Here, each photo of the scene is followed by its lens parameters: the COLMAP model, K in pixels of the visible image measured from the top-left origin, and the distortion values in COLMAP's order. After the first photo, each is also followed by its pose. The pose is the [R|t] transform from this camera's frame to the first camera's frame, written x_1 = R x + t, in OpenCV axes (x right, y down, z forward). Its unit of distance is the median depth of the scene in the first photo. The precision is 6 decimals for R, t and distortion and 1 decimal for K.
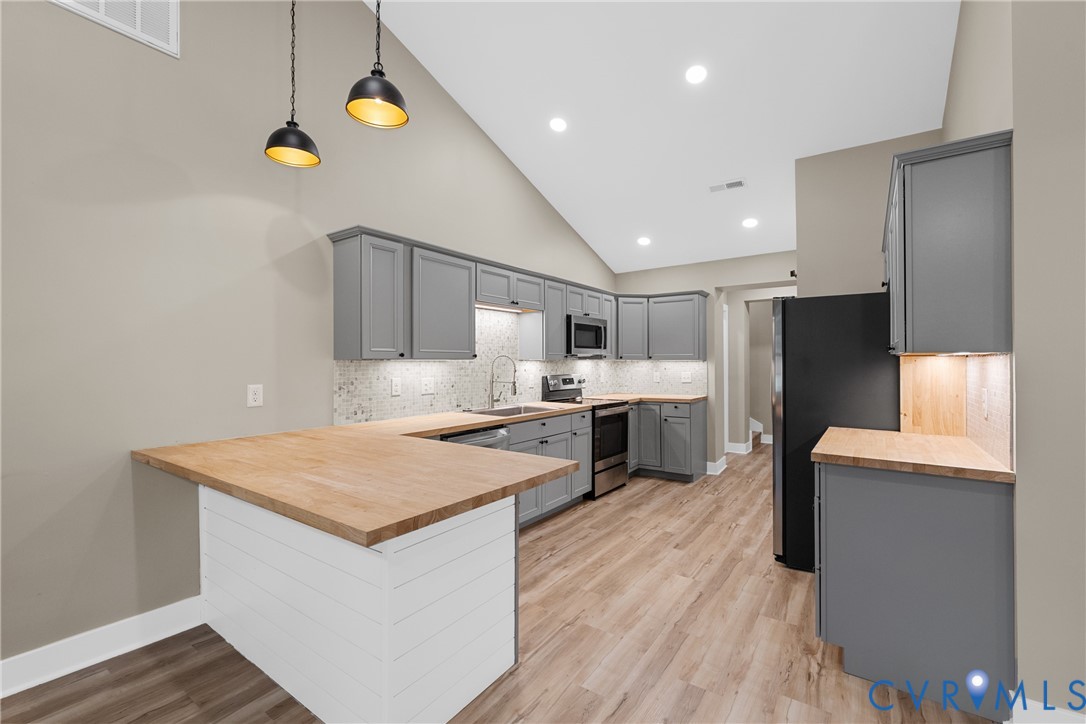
lens RADIAL K [[461.8, 0, 545.9], [0, 461.8, 362.0], [0, 0, 1]] dist [0.000973, 0.000070]
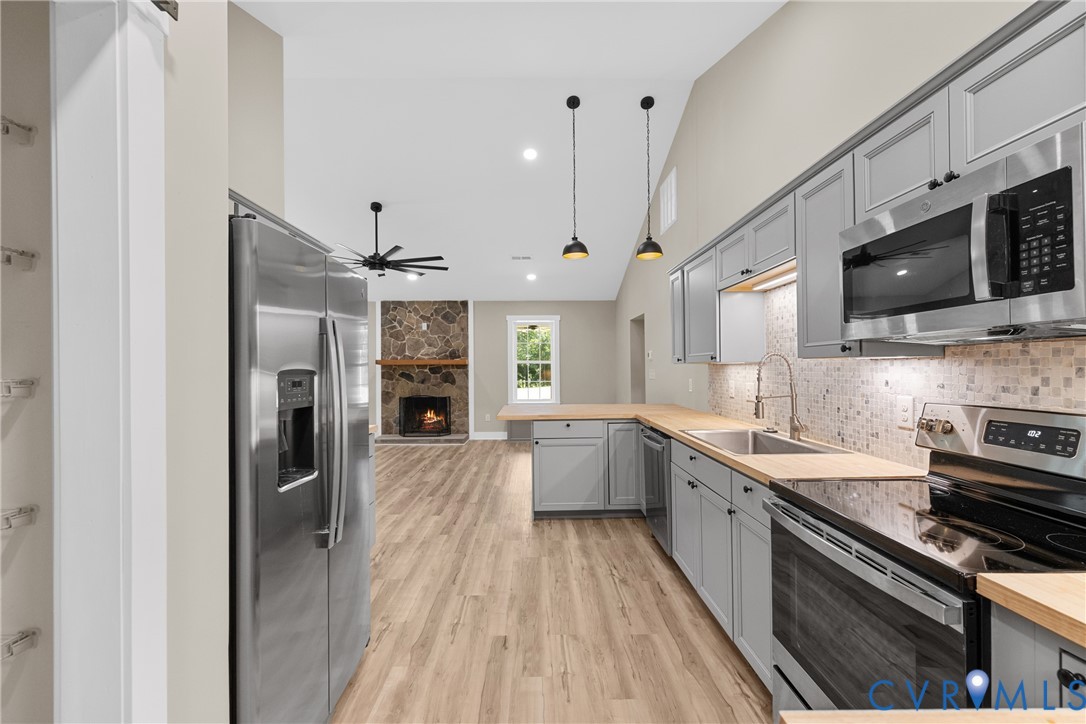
lens RADIAL K [[457.8, 0, 545.2], [0, 457.8, 370.2], [0, 0, 1]] dist [-0.000655, 0.000076]
pose [[-0.808018, 0.011069, -0.589054, 0.613564], [0.010510, 0.999935, 0.004373, 0.001602], [0.589064, -0.002657, -0.808082, 1.550959]]
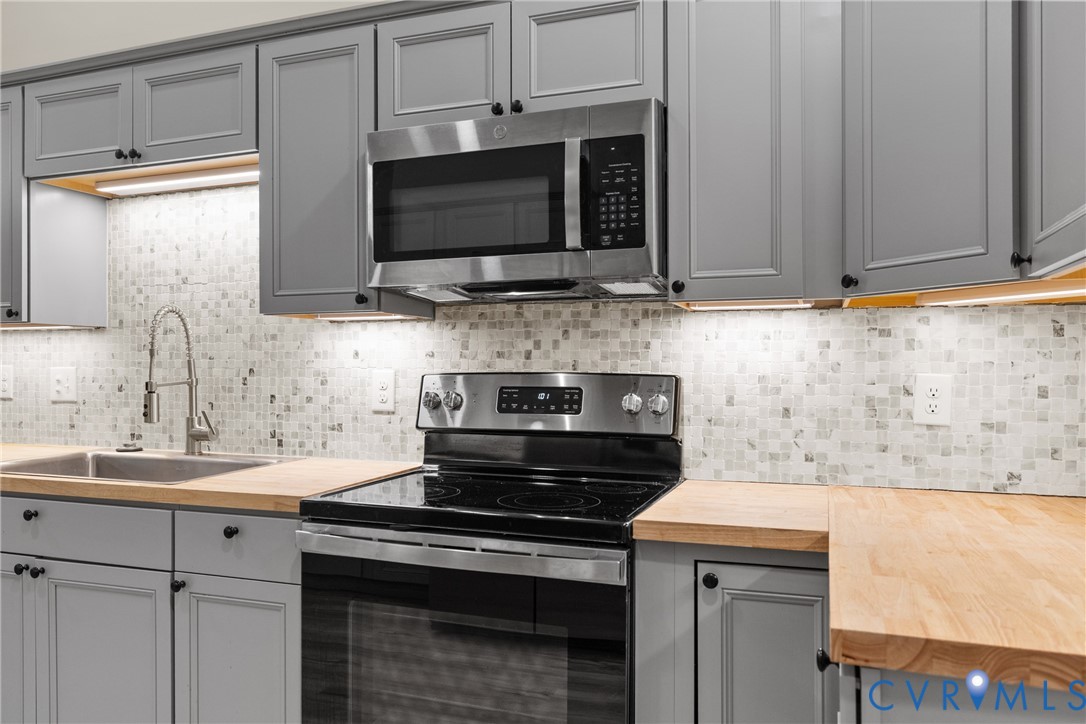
lens RADIAL K [[793.6, 0, 542.4], [0, 793.6, 369.4], [0, 0, 1]] dist [0.004004, -0.000772]
pose [[0.260381, 0.007210, -0.965479, 0.681428], [0.003109, 0.999961, 0.008306, 0.032760], [0.965501, -0.005165, 0.260348, 1.318135]]
